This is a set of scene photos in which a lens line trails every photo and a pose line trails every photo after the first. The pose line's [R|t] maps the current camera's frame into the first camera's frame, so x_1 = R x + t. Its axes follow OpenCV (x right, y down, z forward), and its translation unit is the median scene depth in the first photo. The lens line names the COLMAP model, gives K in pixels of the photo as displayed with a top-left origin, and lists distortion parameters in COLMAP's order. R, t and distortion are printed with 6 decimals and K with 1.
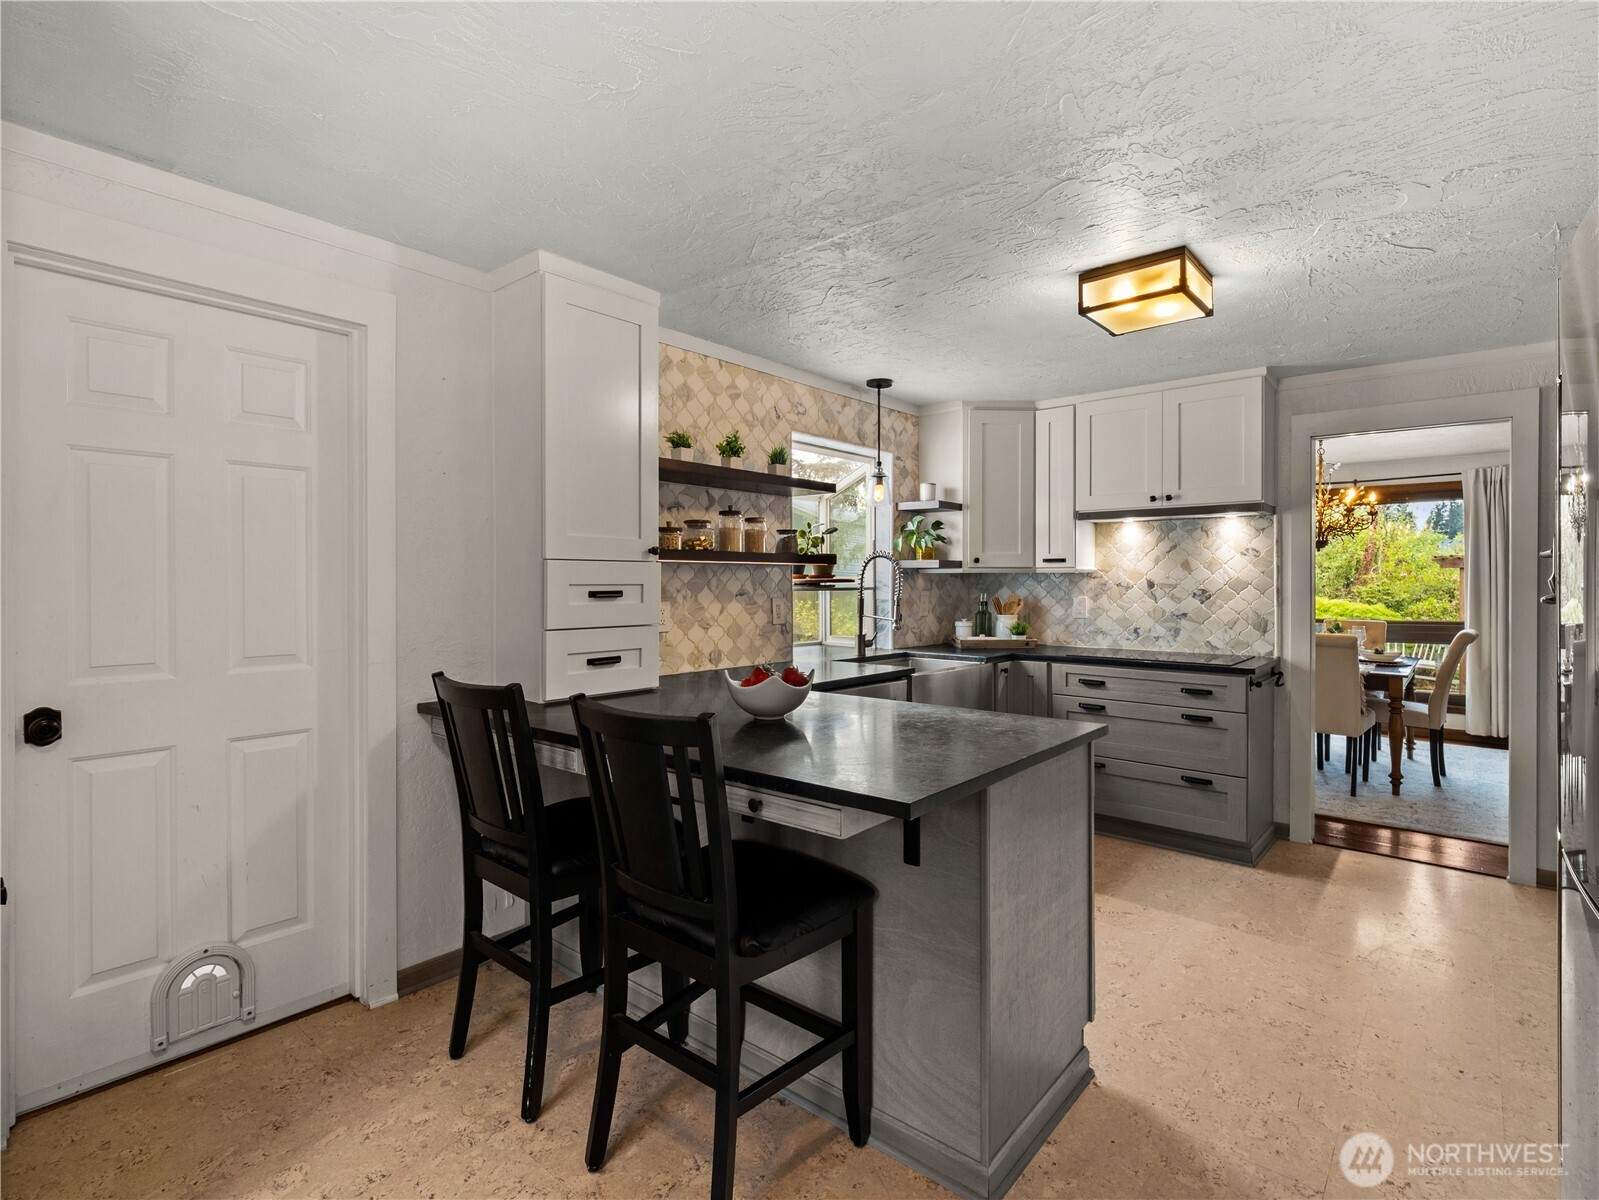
lens RADIAL K [[784.9, 0, 805.1], [0, 784.9, 585.9], [0, 0, 1]] dist [-0.000366, -0.000398]
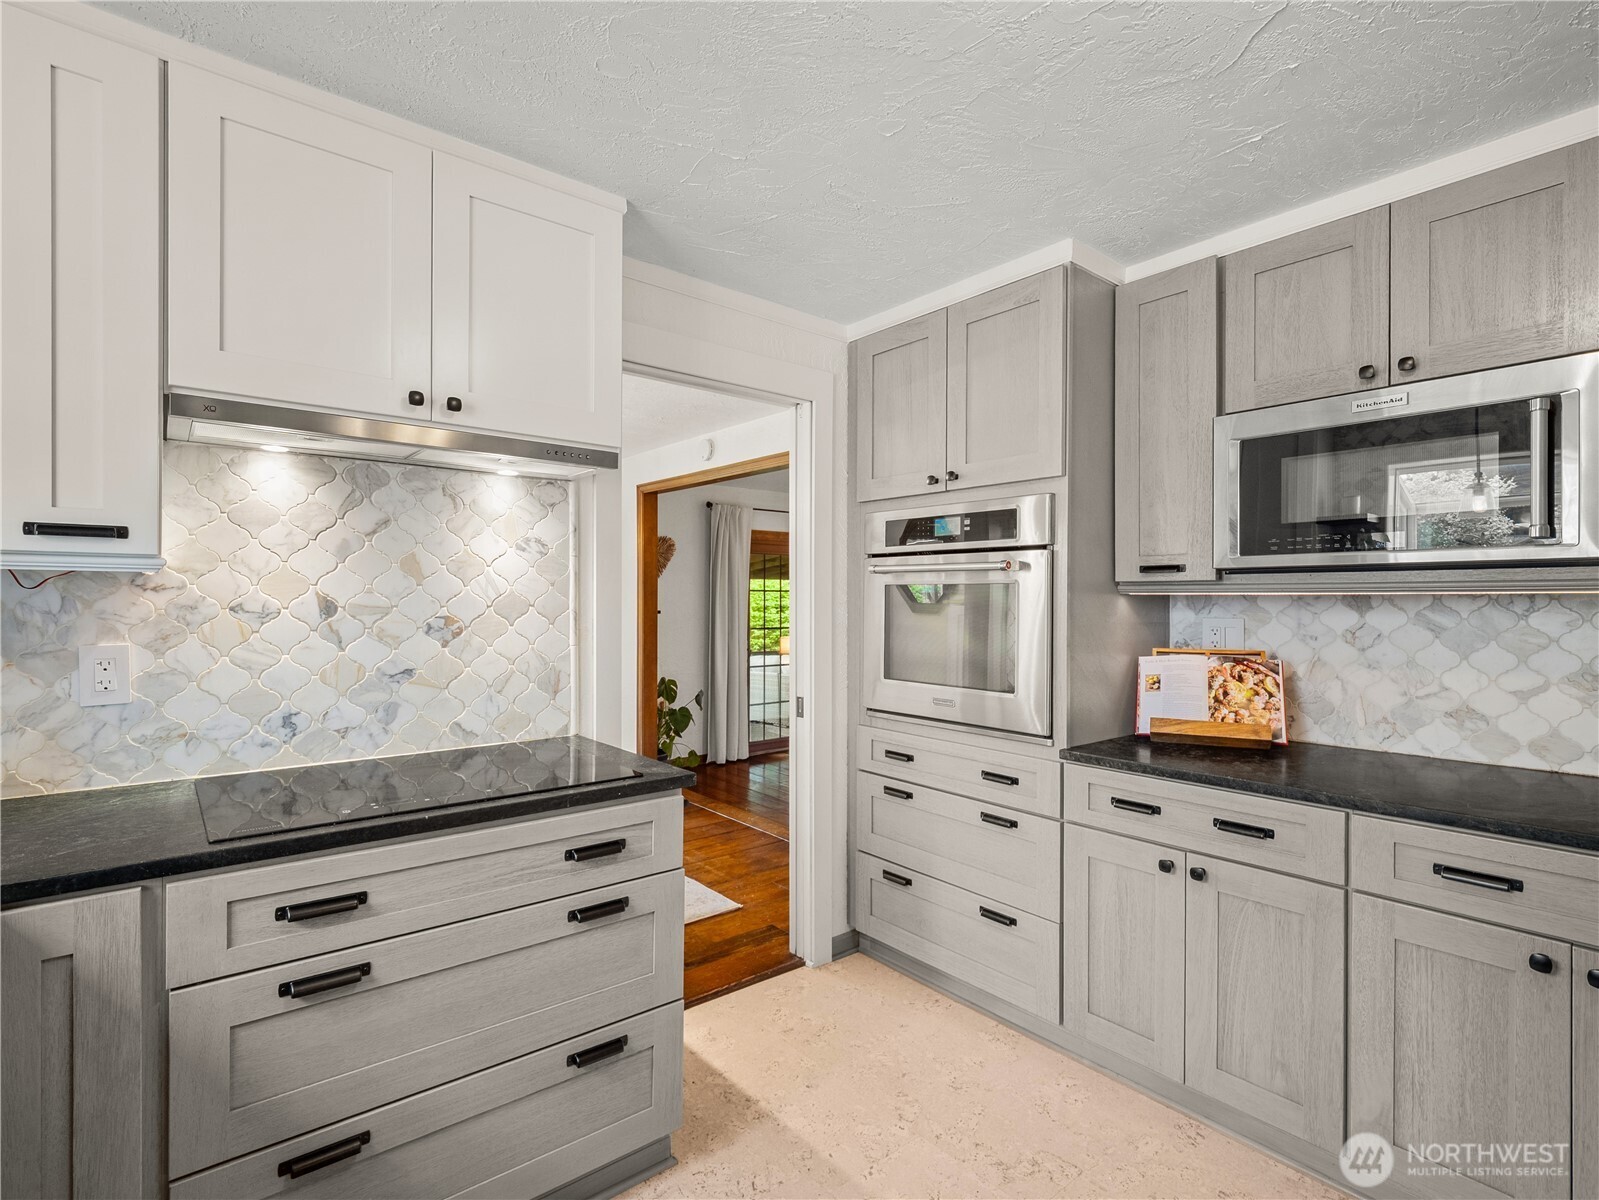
lens RADIAL K [[784.9, 0, 799.9], [0, 784.9, 600.8], [0, 0, 1]] dist [-0.000366, -0.000398]
pose [[0.187492, -0.000202, 0.982266, 0.073292], [0.003559, 0.999994, -0.000474, -0.004206], [-0.982260, 0.003585, 0.187492, 0.684857]]
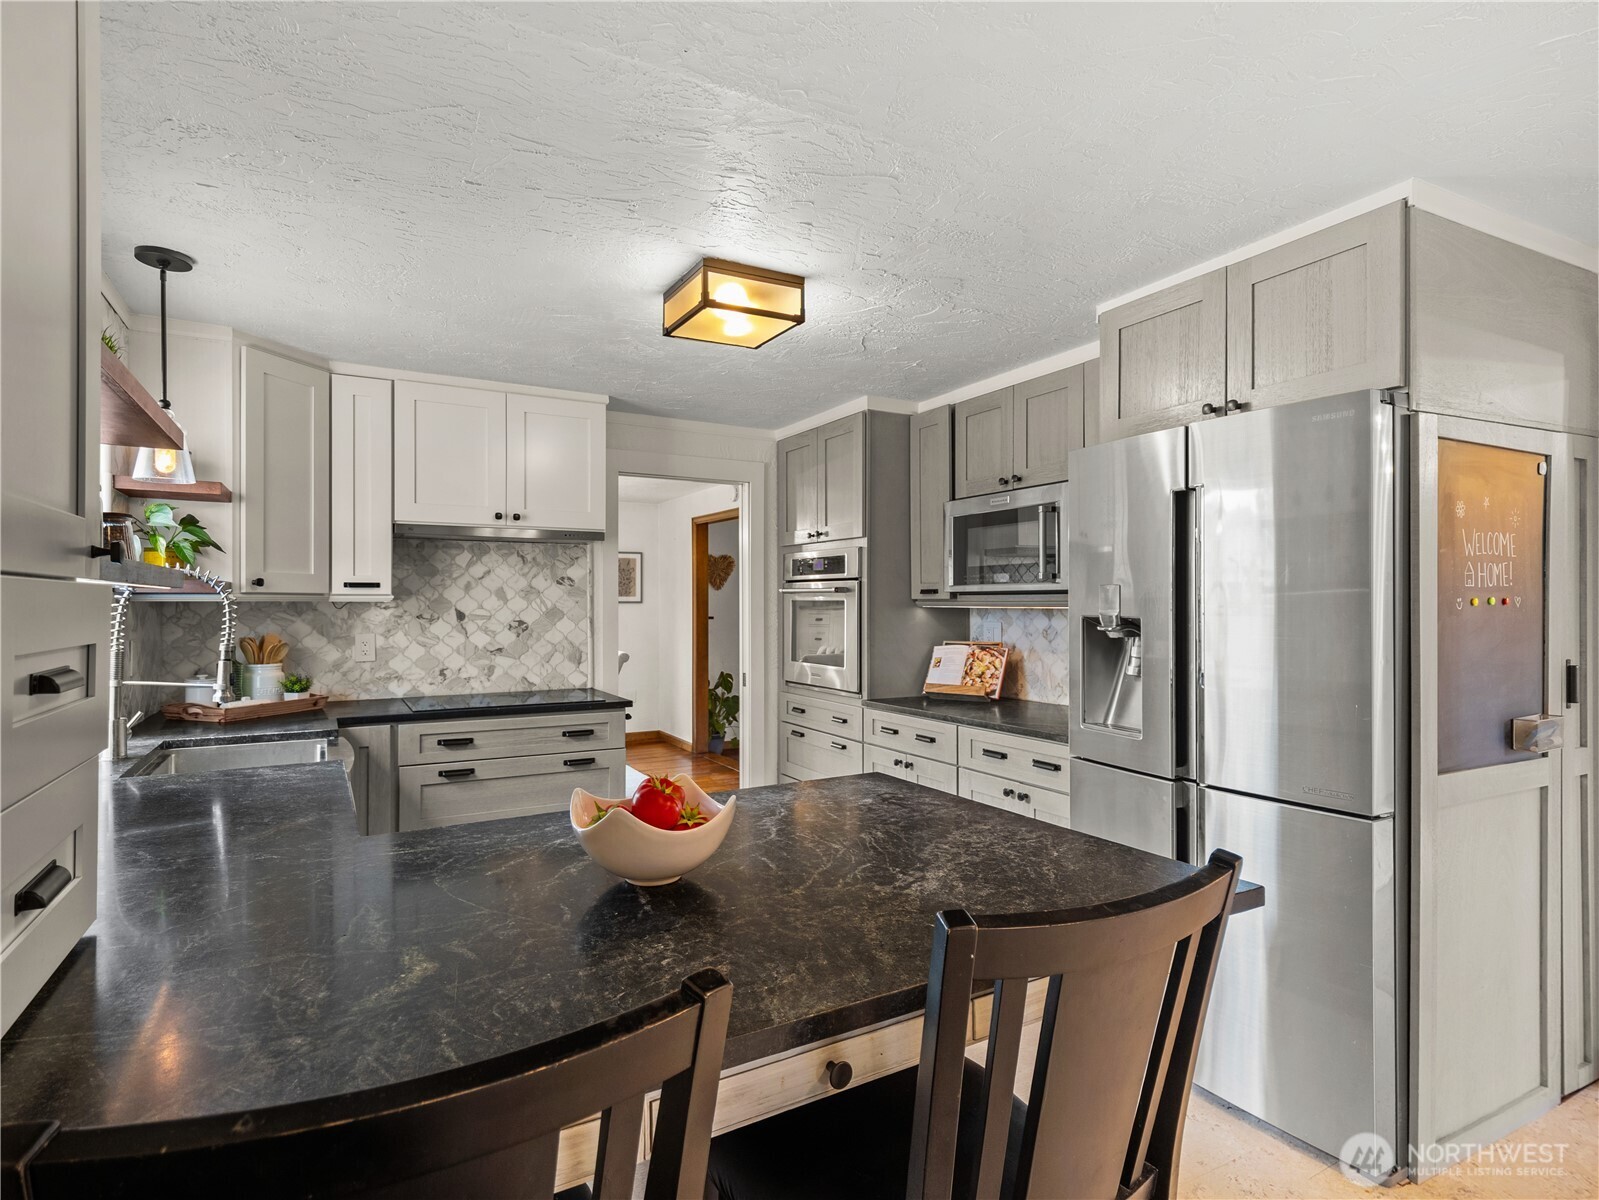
lens RADIAL K [[842.7, 0, 795.6], [0, 842.7, 598.6], [0, 0, 1]] dist [0.031414, 0.000169]
pose [[0.361097, 0.005749, 0.932510, -0.282694], [0.006855, 0.999938, -0.008819, -0.010218], [-0.932503, 0.009577, 0.361035, 0.344756]]
